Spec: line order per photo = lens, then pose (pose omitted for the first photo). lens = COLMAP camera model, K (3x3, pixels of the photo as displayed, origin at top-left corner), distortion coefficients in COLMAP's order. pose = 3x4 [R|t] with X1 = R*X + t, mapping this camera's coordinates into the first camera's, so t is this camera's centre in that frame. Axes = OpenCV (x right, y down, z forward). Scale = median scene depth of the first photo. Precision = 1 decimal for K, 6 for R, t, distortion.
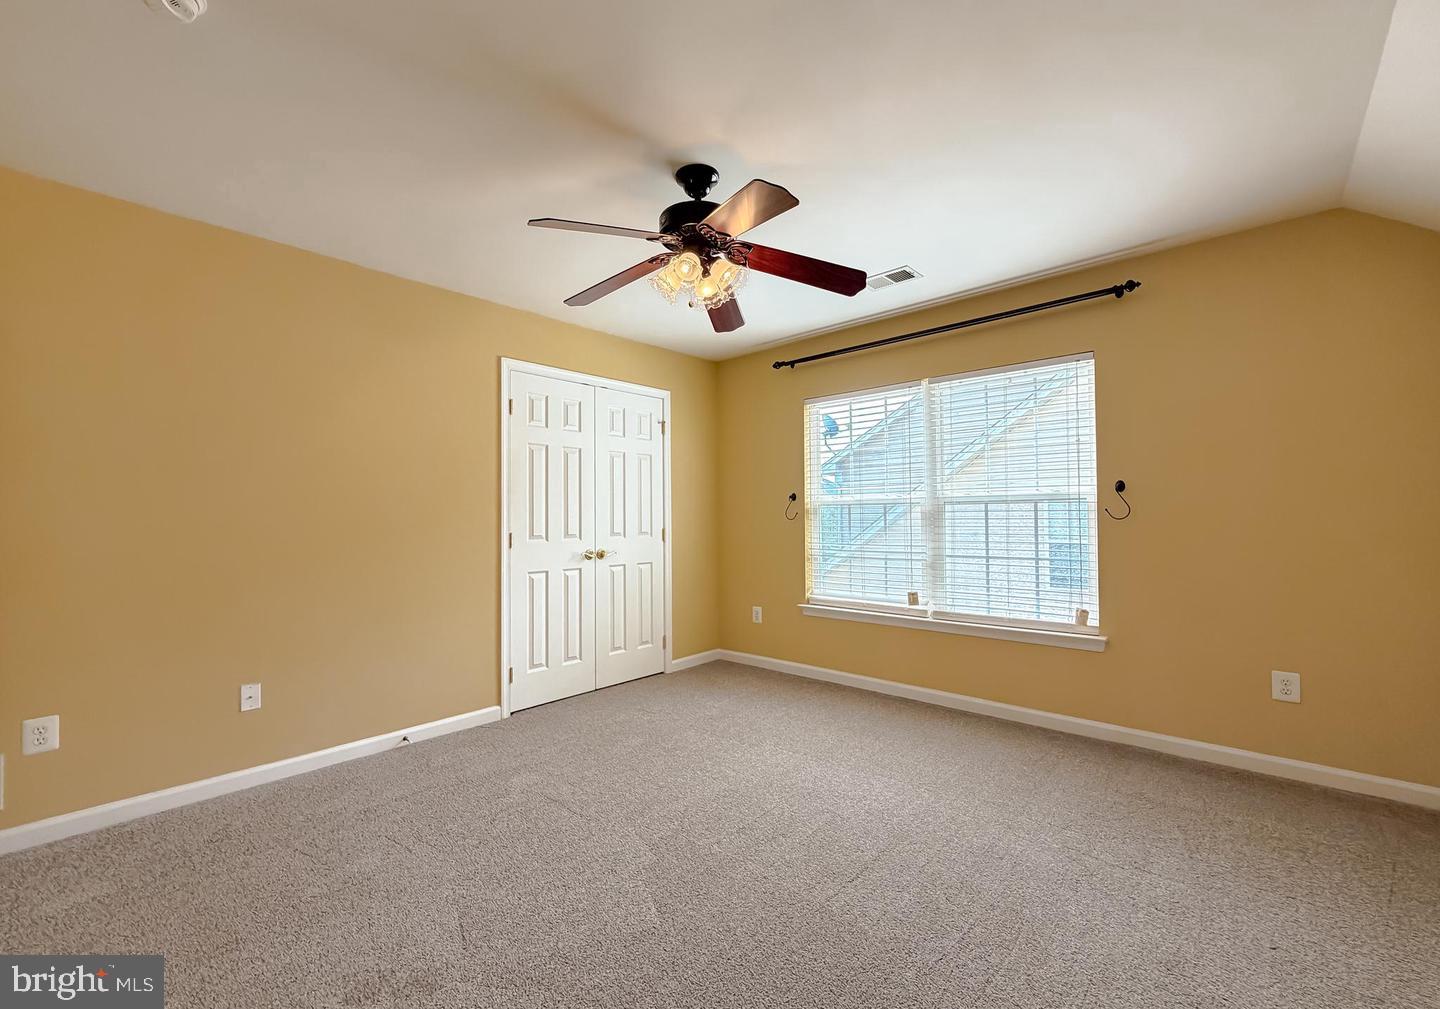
lens RADIAL K [[604.3, 0, 714.1], [0, 604.3, 513.3], [0, 0, 1]] dist [0.001319, 0.001170]
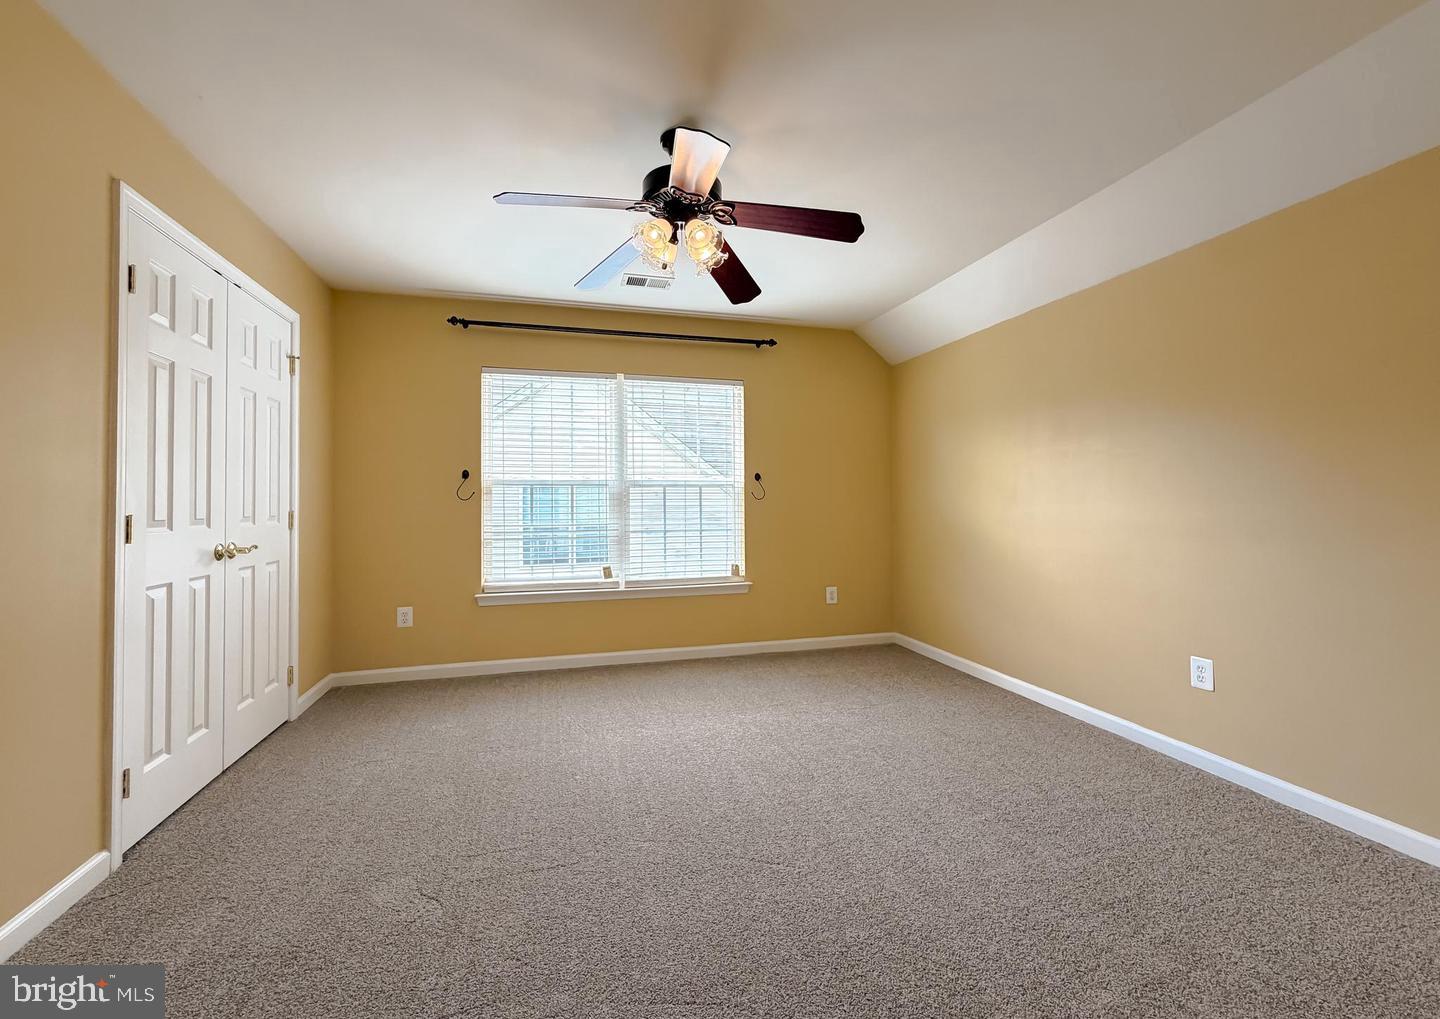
lens RADIAL K [[601.9, 0, 721.5], [0, 601.9, 501.6], [0, 0, 1]] dist [-0.002186, -0.000467]
pose [[0.513902, 0.009257, 0.857799, -0.499311], [-0.002970, 0.999955, -0.009012, 0.022581], [-0.857844, 0.002084, 0.513906, 0.267847]]
